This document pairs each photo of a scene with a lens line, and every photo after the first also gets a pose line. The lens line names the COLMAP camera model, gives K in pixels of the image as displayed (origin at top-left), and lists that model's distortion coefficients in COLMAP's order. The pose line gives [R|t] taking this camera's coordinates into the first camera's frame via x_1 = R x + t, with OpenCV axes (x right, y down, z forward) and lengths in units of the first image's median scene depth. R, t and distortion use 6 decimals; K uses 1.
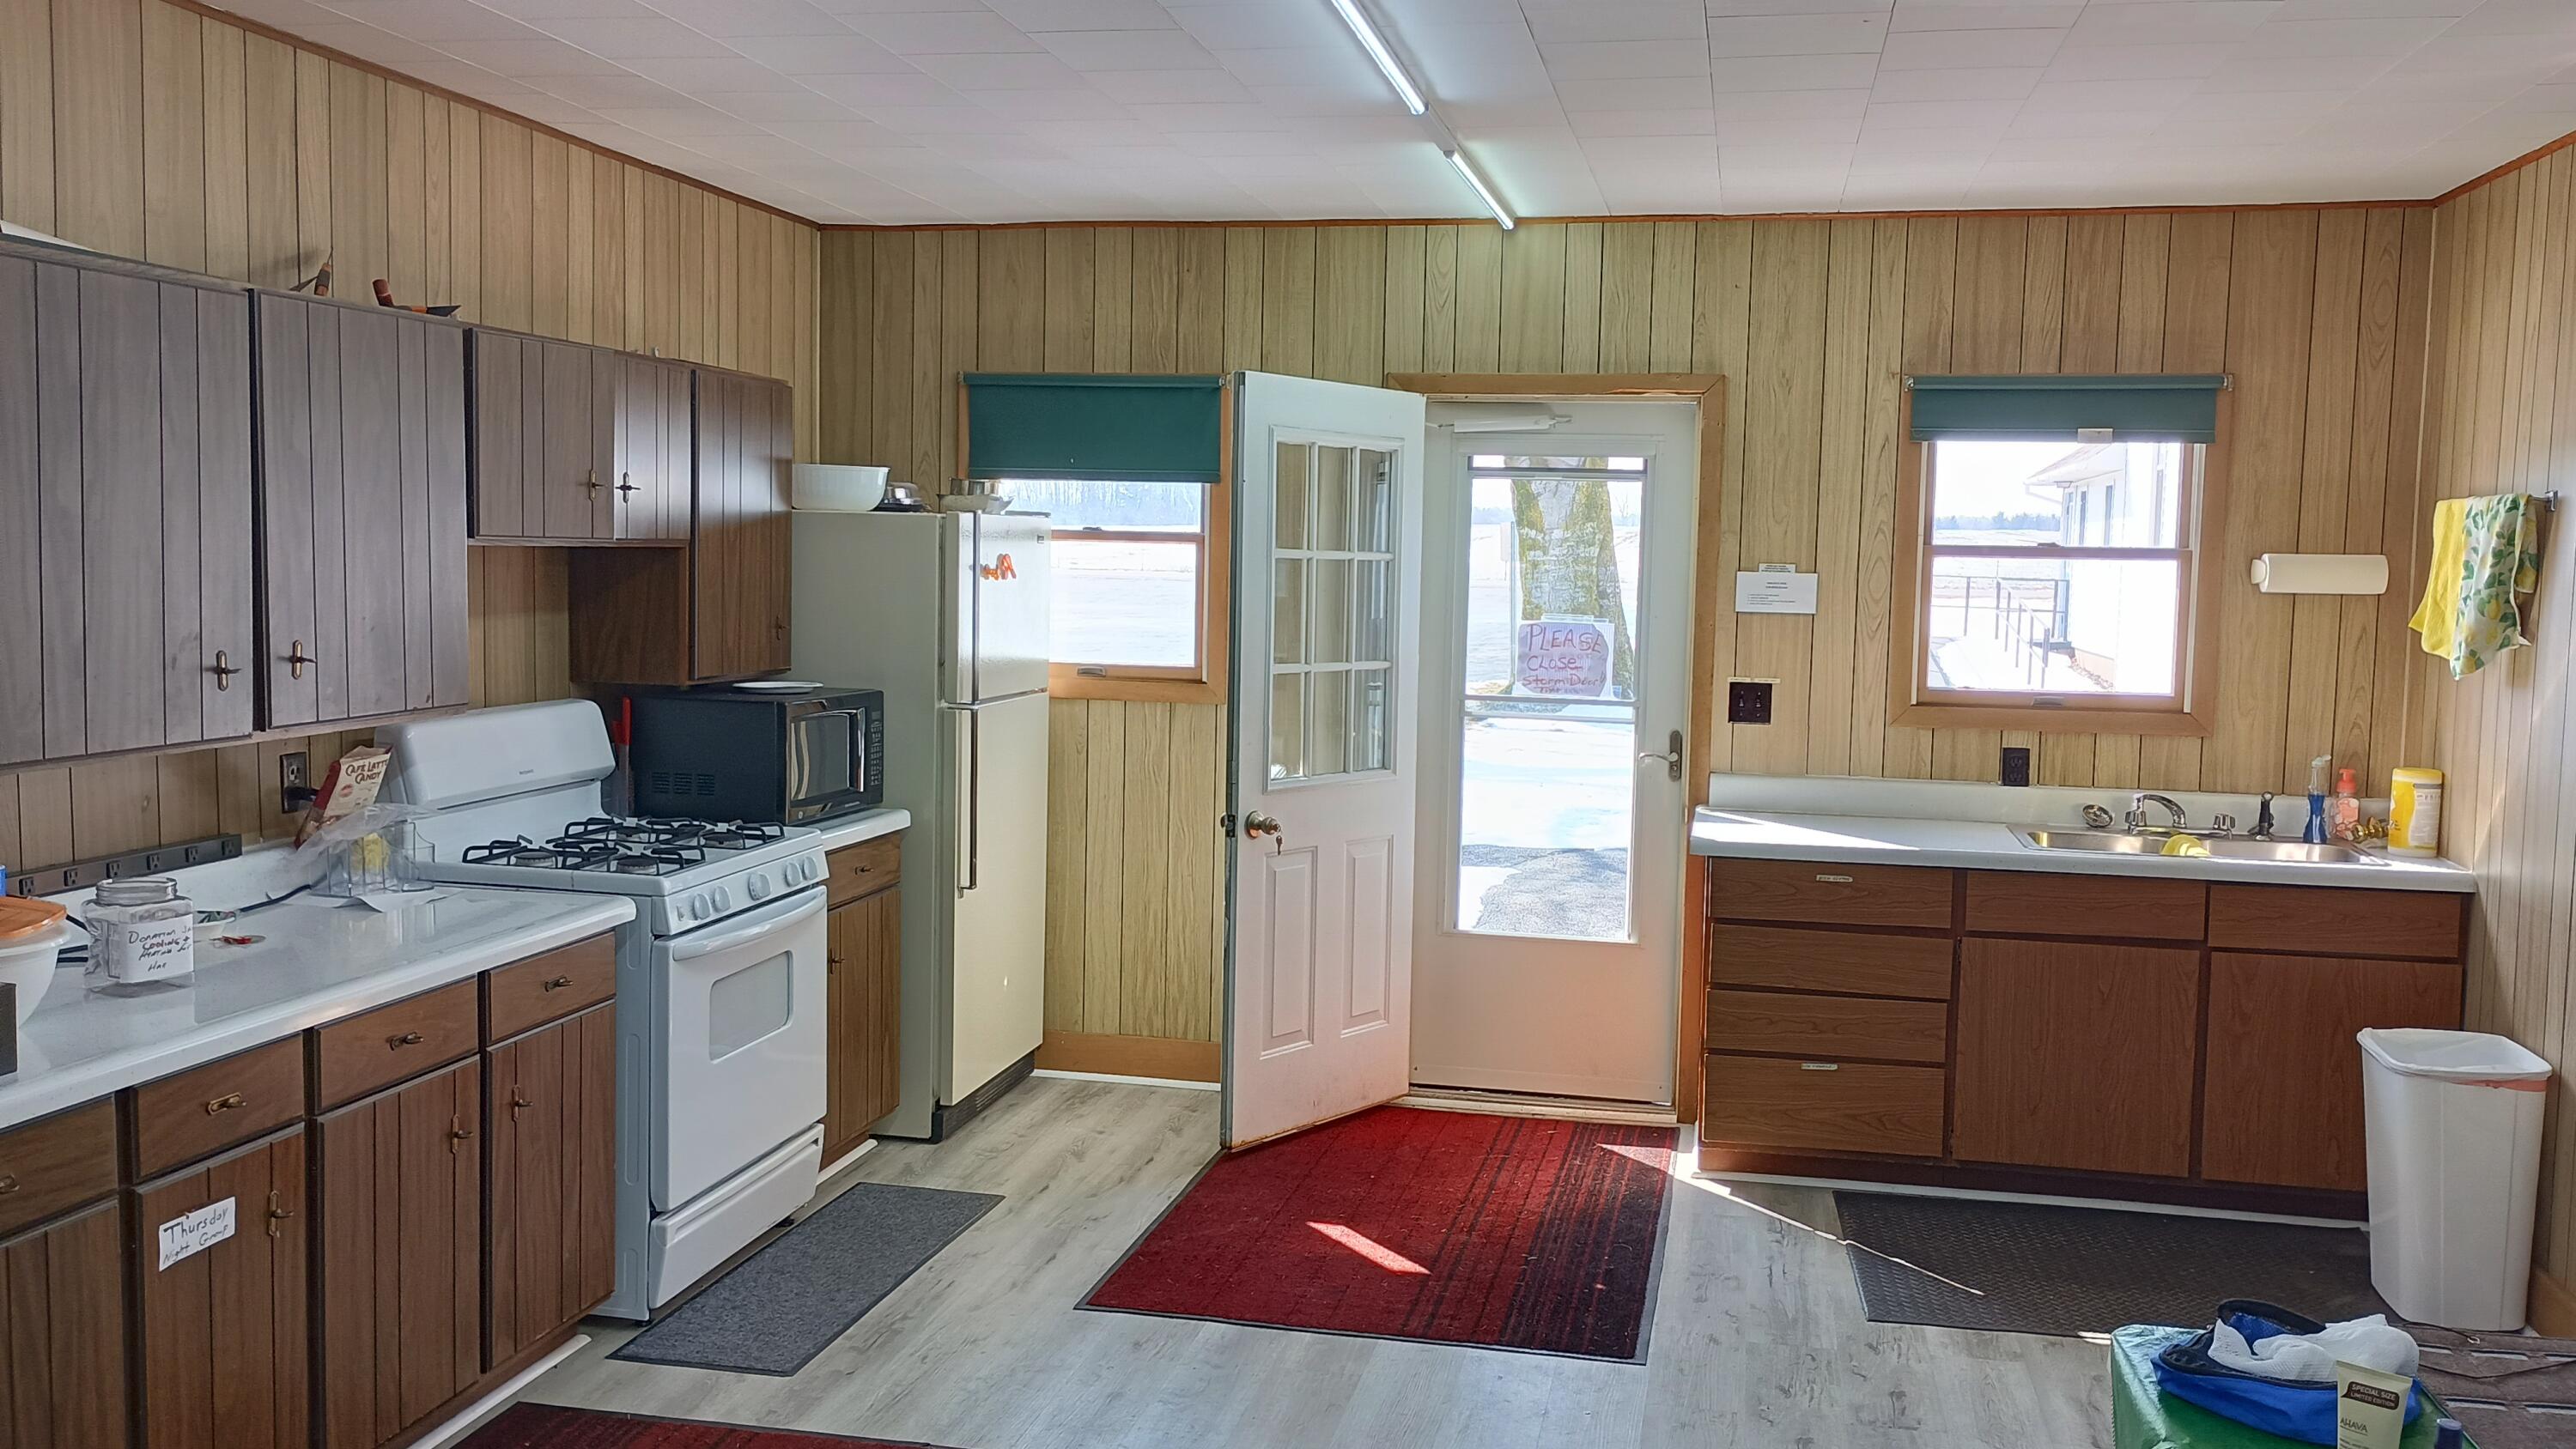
lens RADIAL K [[2162.0, 0, 1296.1], [0, 2162.0, 717.9], [0, 0, 1]] dist [0.072968, -0.023375]
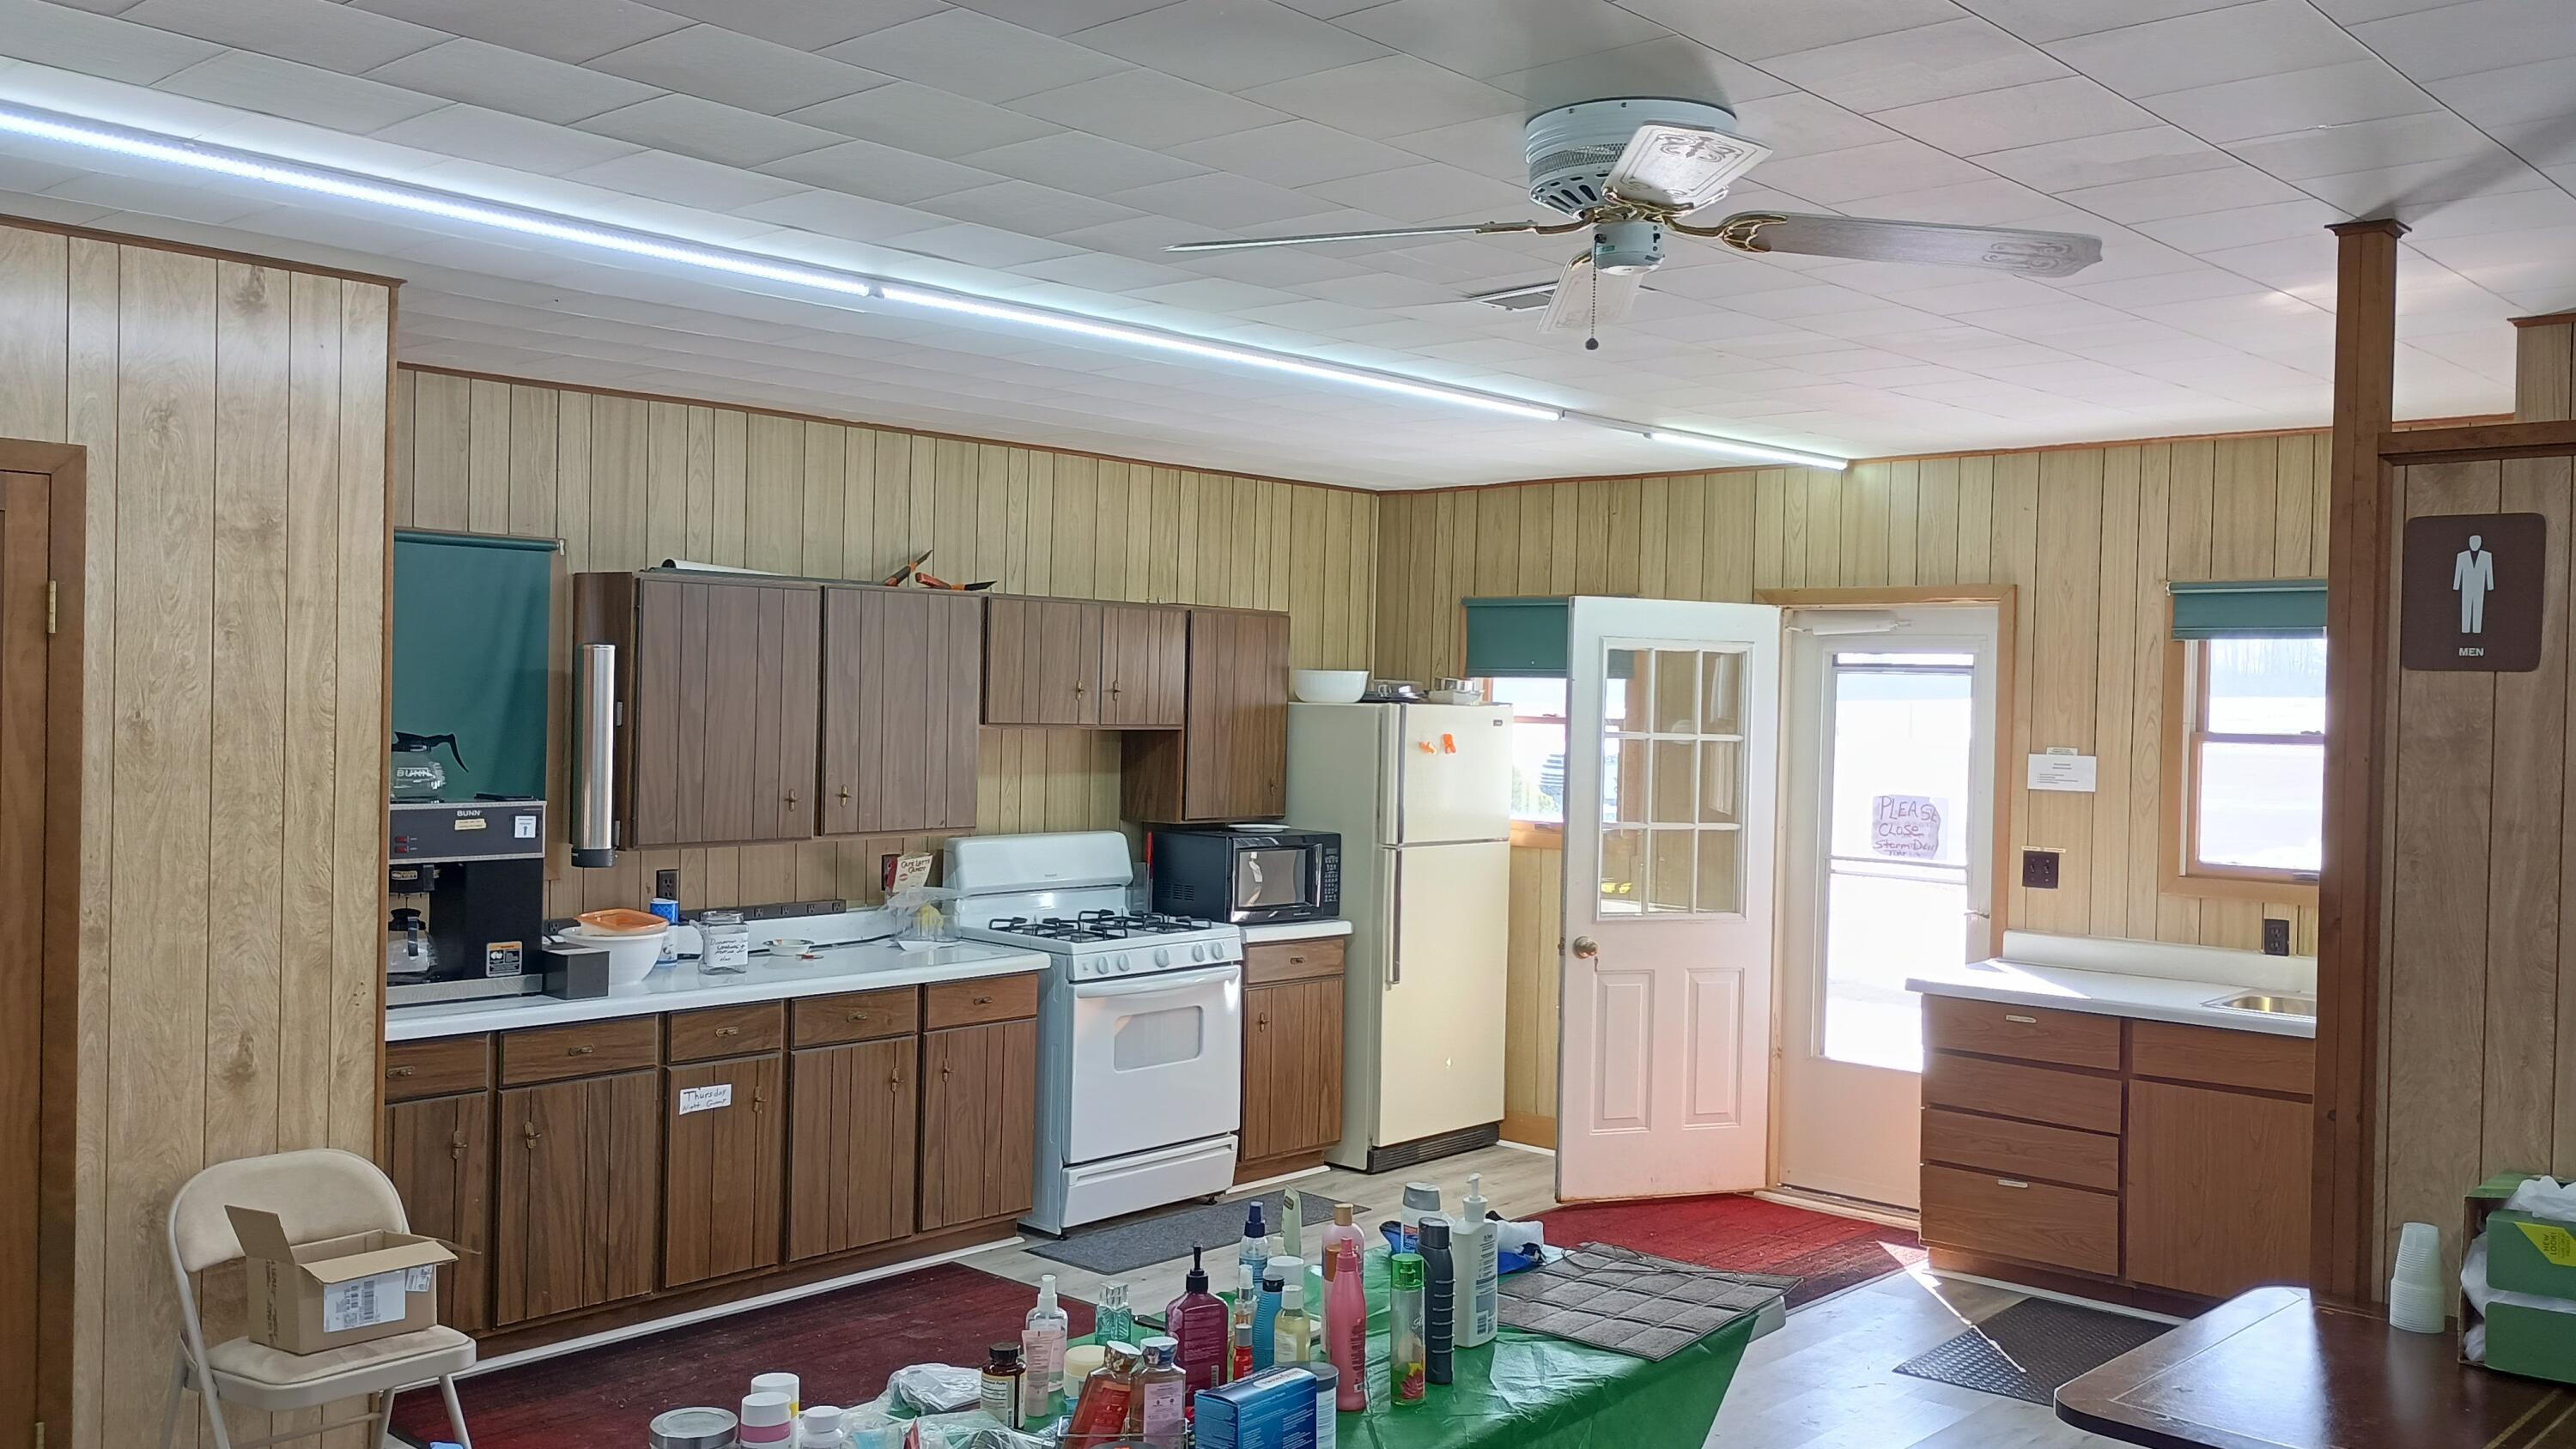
lens RADIAL K [[2162.0, 0, 1283.1], [0, 2162.0, 727.1], [0, 0, 1]] dist [0.072968, -0.023375]
pose [[0.860265, 0.003316, -0.509837, 0.473337], [-0.042573, 0.996954, -0.065350, 0.010865], [0.508067, 0.077923, 0.857785, -0.195073]]
